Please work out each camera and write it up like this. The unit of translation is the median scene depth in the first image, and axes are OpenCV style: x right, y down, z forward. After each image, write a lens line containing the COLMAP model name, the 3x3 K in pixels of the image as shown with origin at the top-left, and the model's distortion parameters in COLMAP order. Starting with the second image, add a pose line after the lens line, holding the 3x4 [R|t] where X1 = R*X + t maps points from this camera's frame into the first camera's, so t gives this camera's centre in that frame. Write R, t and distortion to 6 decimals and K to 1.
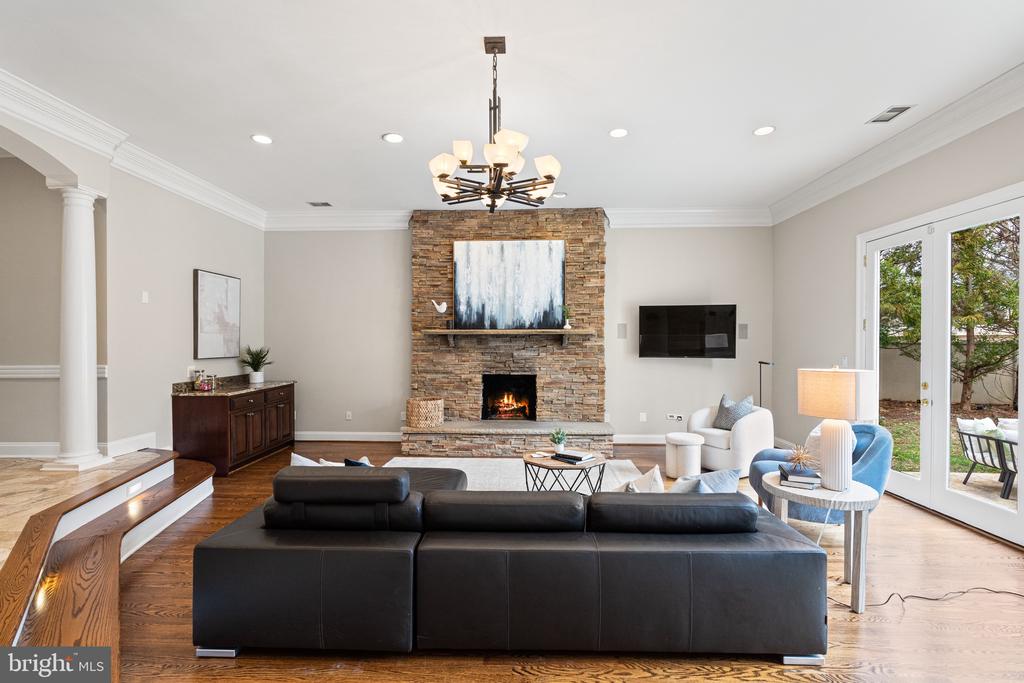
lens RADIAL K [[460.6, 0, 504.5], [0, 460.6, 343.3], [0, 0, 1]] dist [-0.005677, 0.000042]
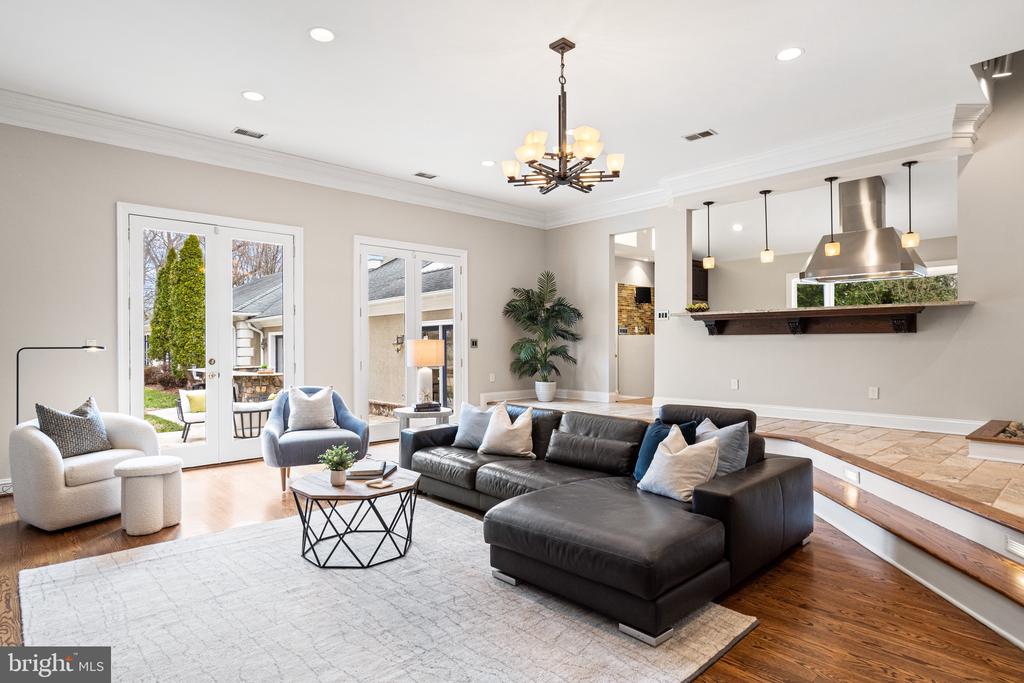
lens RADIAL K [[568.2, 0, 514.6], [0, 568.2, 340.6], [0, 0, 1]] dist [-0.003496, 0.000155]
pose [[-0.715168, 0.007133, 0.698916, -0.399473], [0.002963, 0.999970, -0.007173, 0.030544], [-0.698947, -0.003059, -0.715167, 0.926636]]
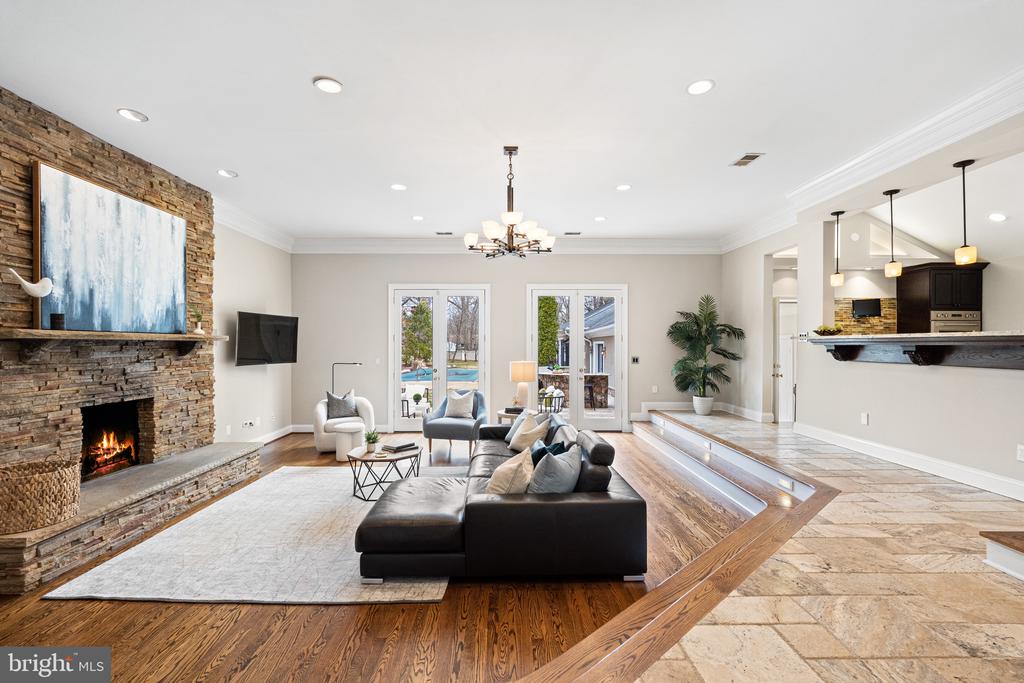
lens RADIAL K [[460.6, 0, 505.9], [0, 460.6, 346.0], [0, 0, 1]] dist [-0.005677, 0.000042]
pose [[-0.049416, -0.002493, 0.998775, -0.667742], [-0.001536, 0.999996, 0.002420, -0.013474], [-0.998777, -0.001414, -0.049420, 0.492648]]
